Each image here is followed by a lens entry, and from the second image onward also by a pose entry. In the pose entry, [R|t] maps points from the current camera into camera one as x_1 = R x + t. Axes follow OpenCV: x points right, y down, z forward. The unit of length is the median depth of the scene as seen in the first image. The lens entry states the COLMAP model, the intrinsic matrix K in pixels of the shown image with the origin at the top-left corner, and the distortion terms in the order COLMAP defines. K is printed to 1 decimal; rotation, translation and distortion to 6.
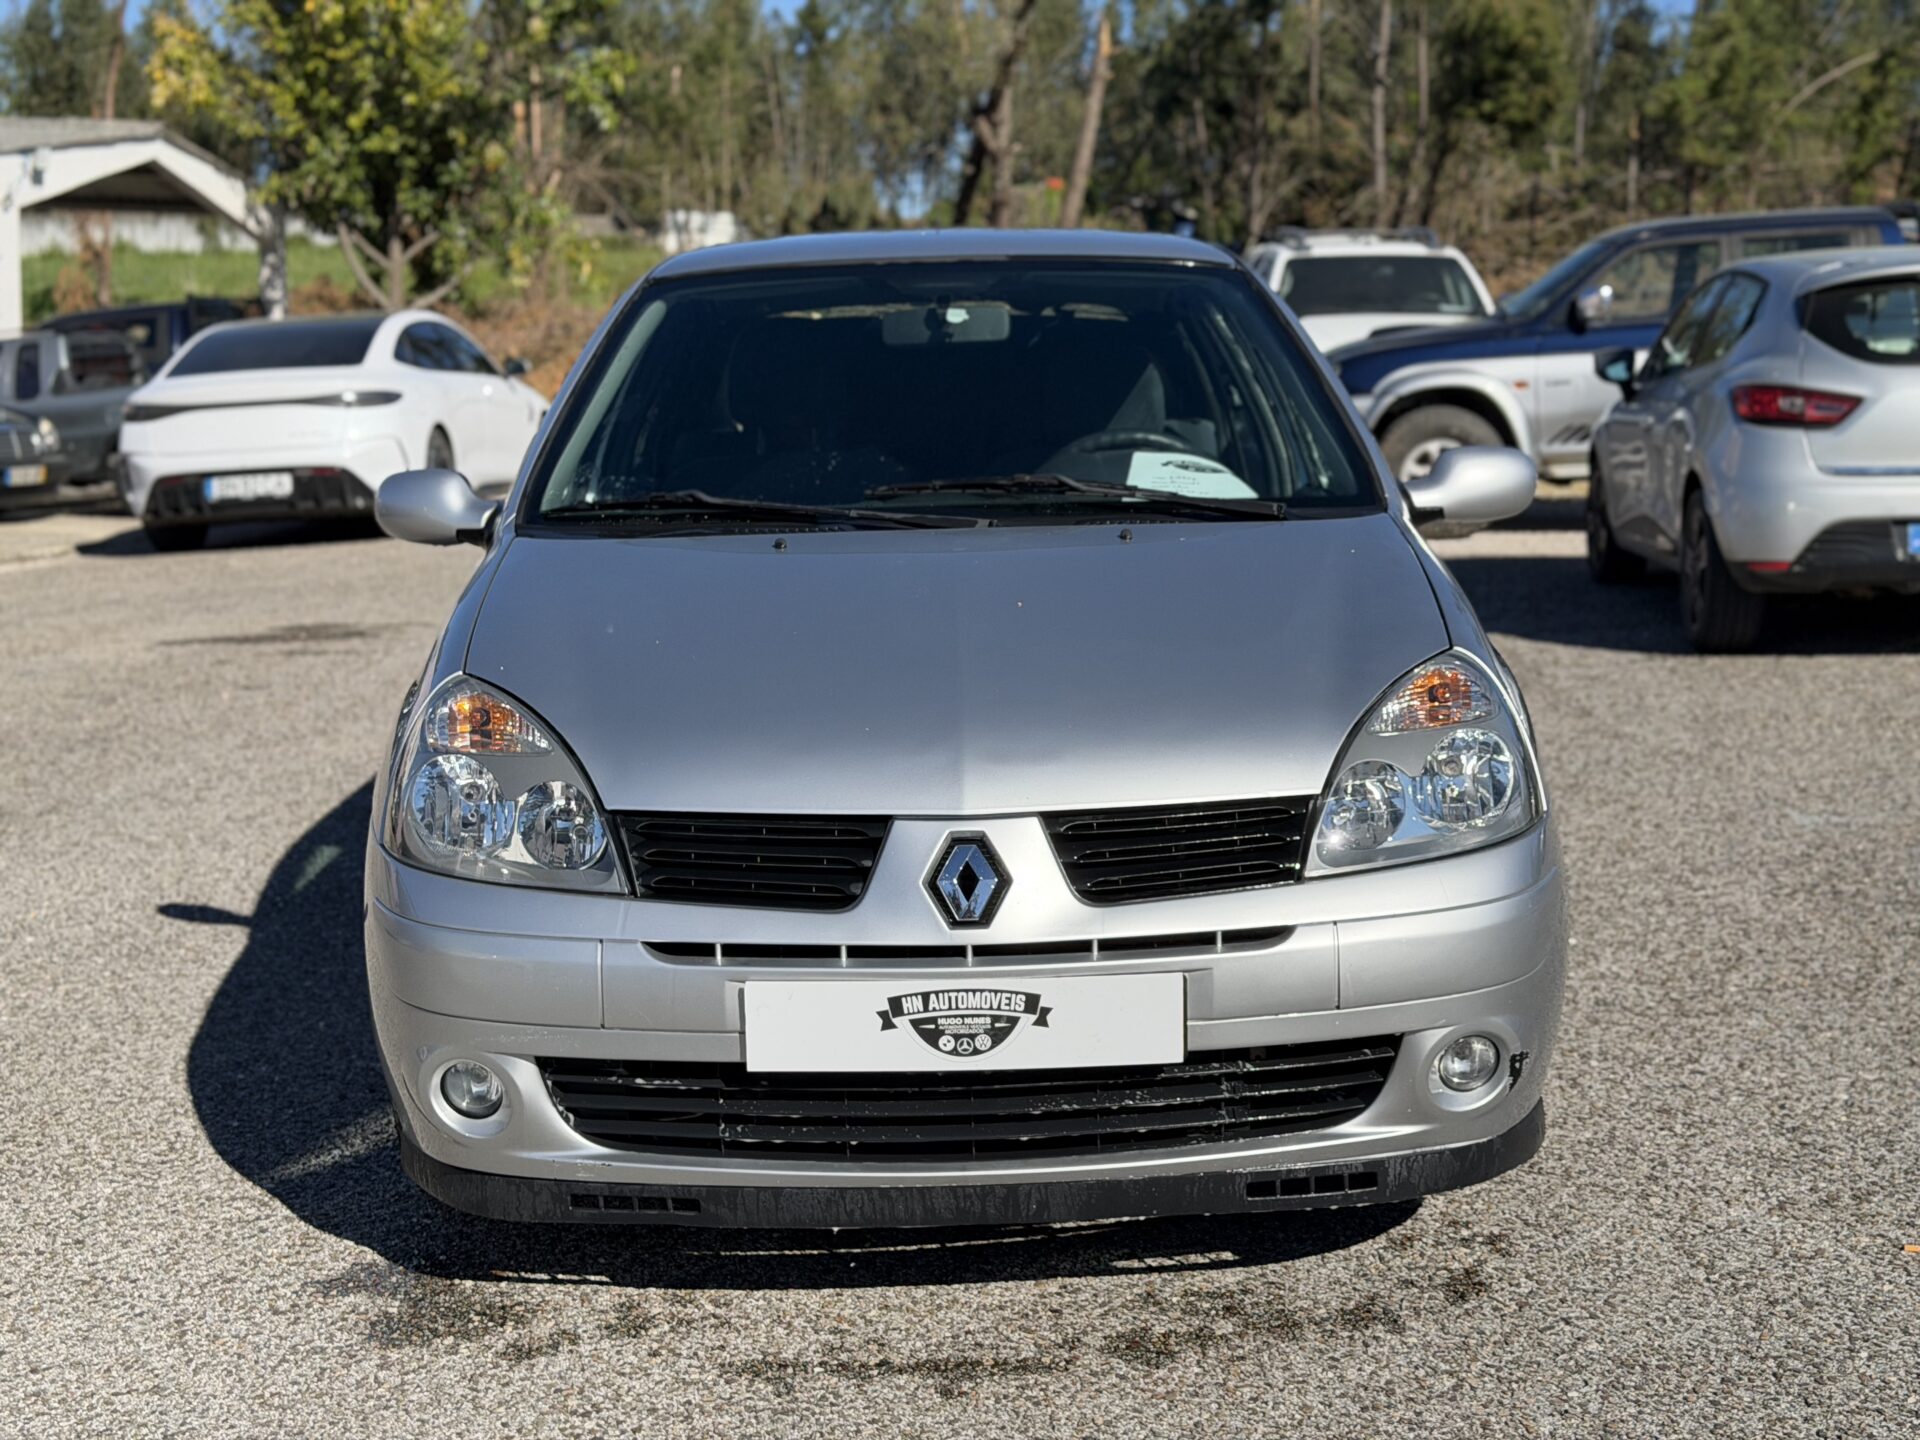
lens RADIAL K [[2673.5, 0, 960.0], [0, 2673.5, 720.0], [0, 0, 1]] dist [0.089306, -0.087299]
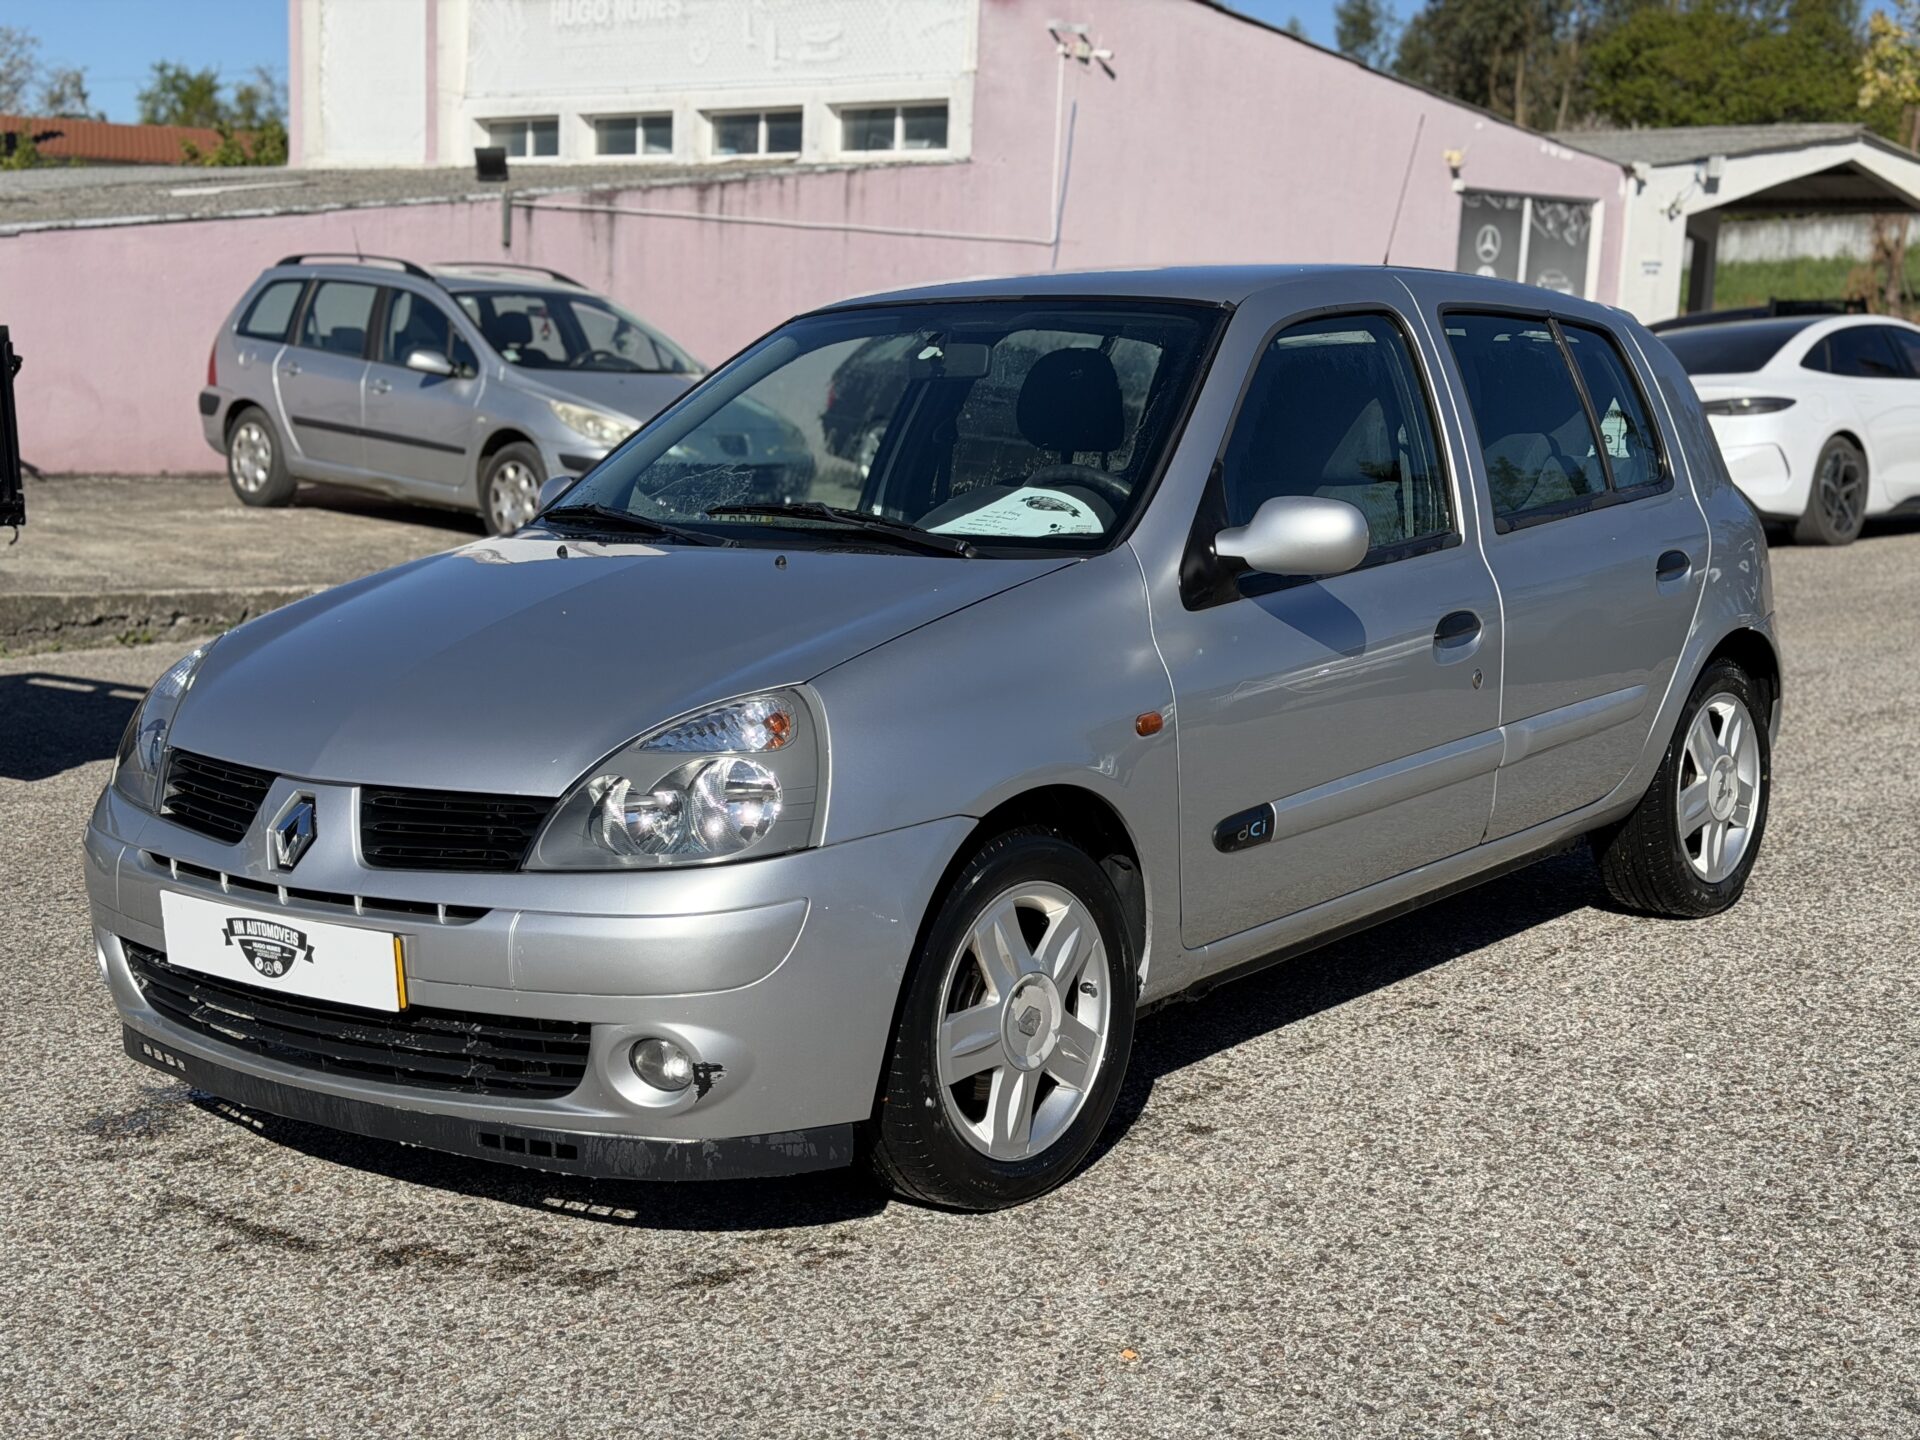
lens RADIAL K [[2673.5, 0, 960.0], [0, 2673.5, 720.0], [0, 0, 1]] dist [0.089306, -0.087299]
pose [[0.771143, 0.095173, -0.629508, 0.974632], [-0.094477, 0.994923, 0.034686, -0.059204], [0.629613, 0.032726, 0.776219, 0.250745]]
